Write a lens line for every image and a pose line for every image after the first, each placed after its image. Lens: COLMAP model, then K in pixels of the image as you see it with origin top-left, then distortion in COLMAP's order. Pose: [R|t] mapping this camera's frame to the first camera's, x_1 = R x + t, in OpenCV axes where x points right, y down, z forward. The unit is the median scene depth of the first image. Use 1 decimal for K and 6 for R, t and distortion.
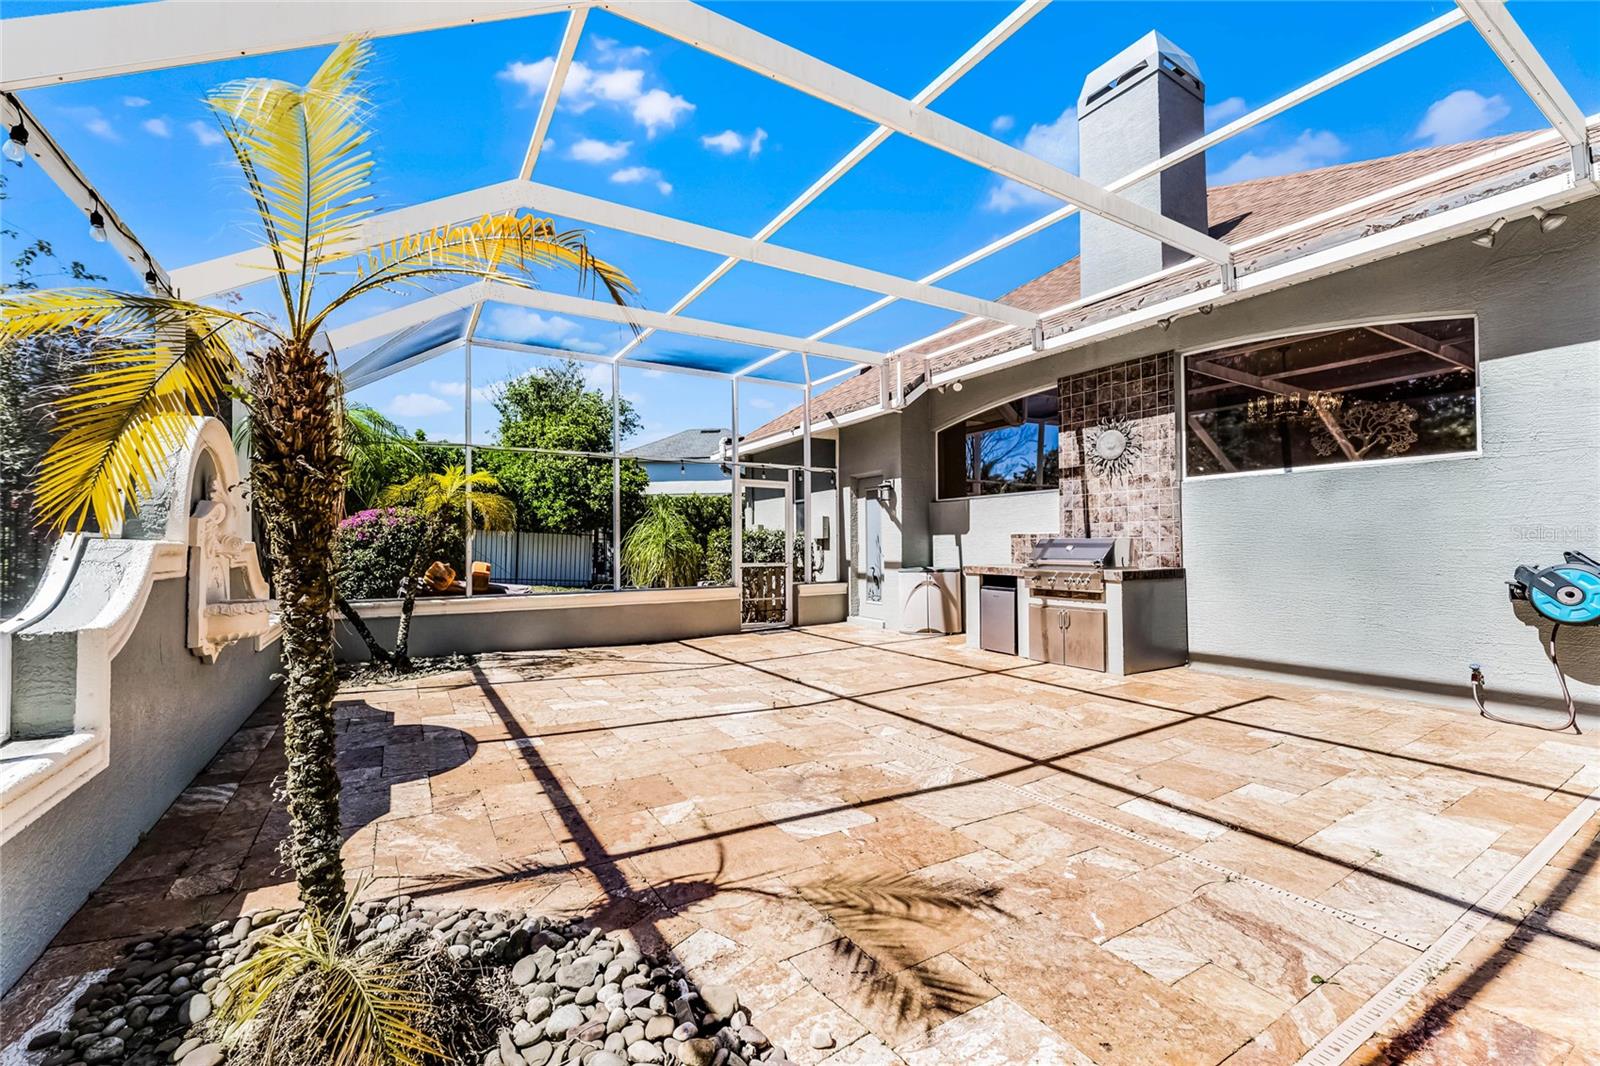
lens RADIAL K [[654.1, 0, 791.6], [0, 654.1, 529.9], [0, 0, 1]] dist [0.000141, -0.000421]
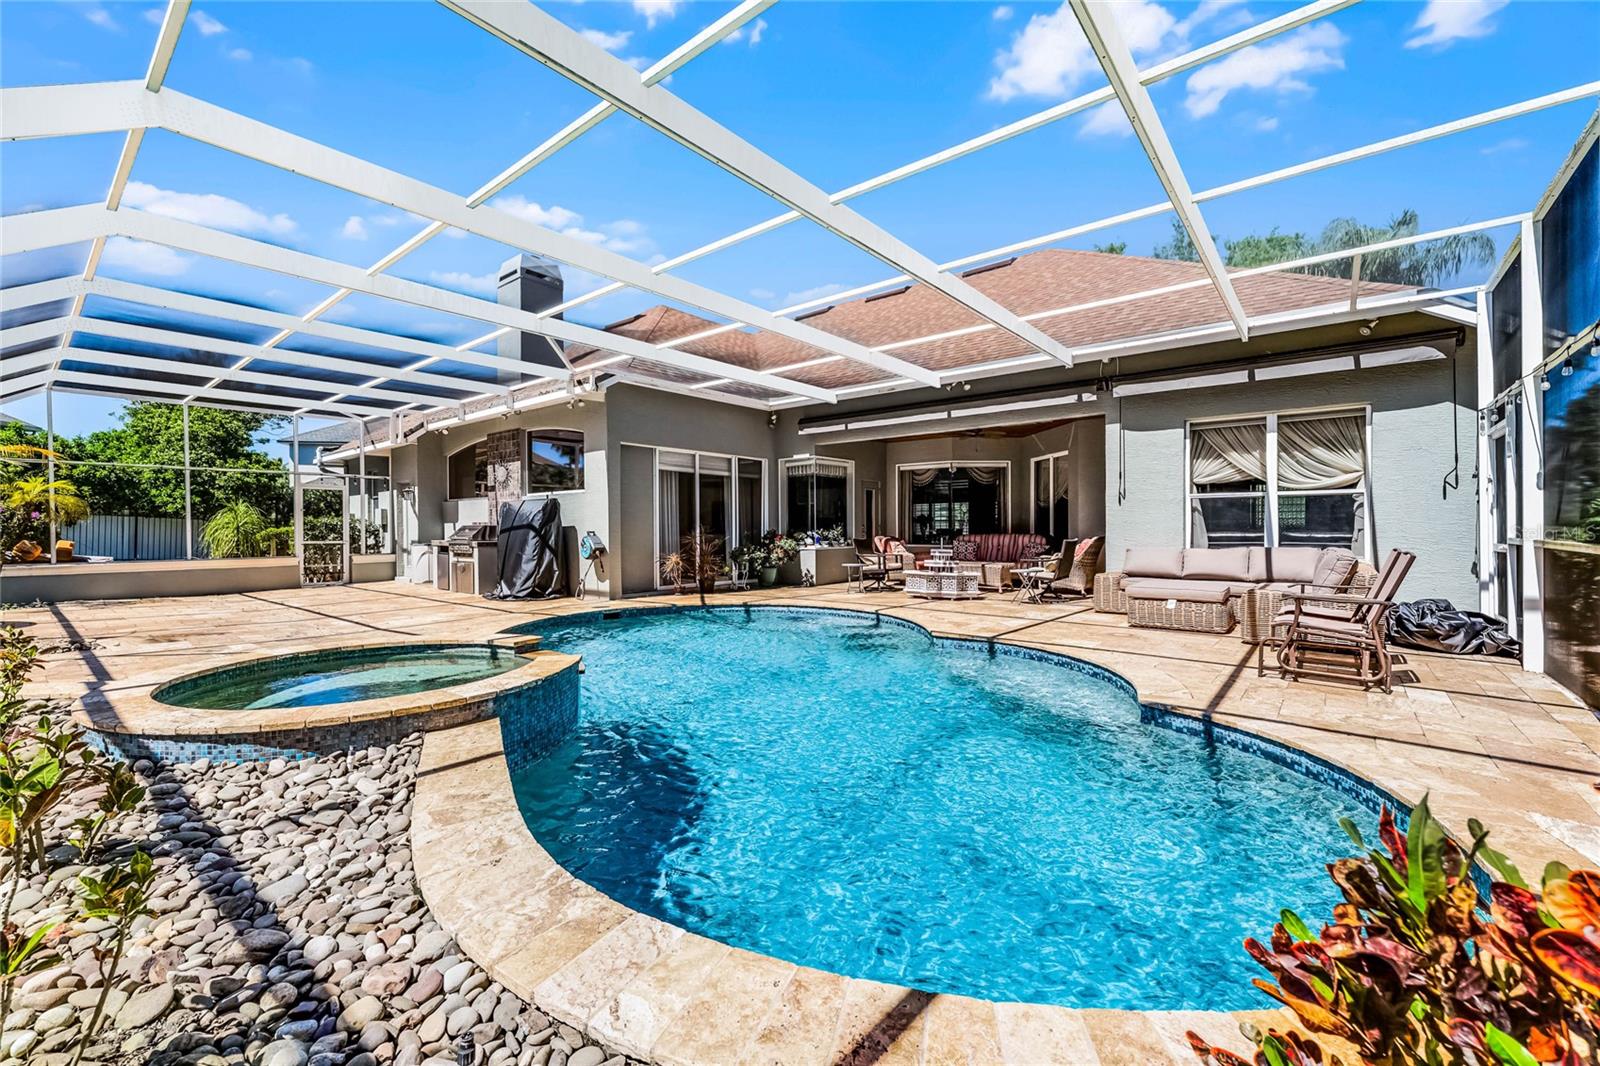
lens RADIAL K [[663.1, 0, 800.0], [0, 663.1, 533.0], [0, 0, 1]] dist [-0.003370, -0.000320]
pose [[0.943408, -0.003569, 0.331616, 0.661462], [-0.006724, 0.999531, 0.029885, -0.026207], [-0.331567, -0.030424, 0.942941, -1.054466]]
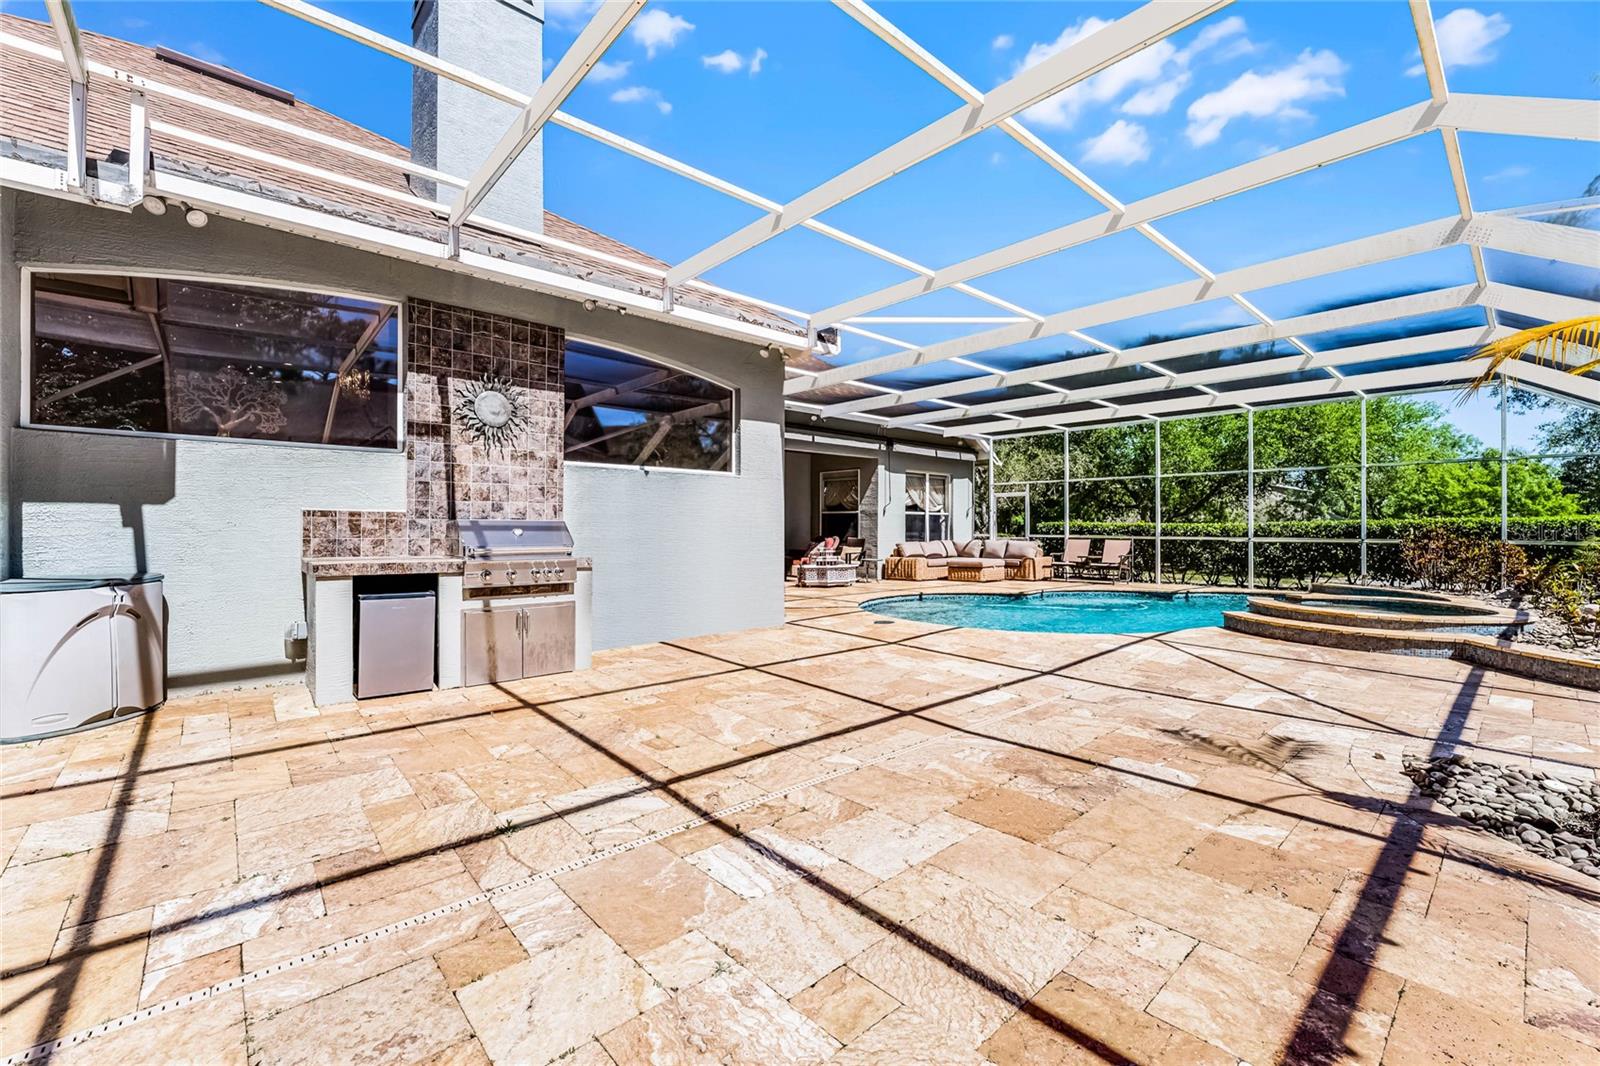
lens RADIAL K [[654.1, 0, 791.6], [0, 654.1, 529.9], [0, 0, 1]] dist [0.000141, -0.000421]
pose [[-0.180034, -0.002700, 0.983657, -0.408776], [-0.029666, 0.999556, -0.002686, 0.016006], [-0.983213, -0.029665, -0.180034, 0.775383]]
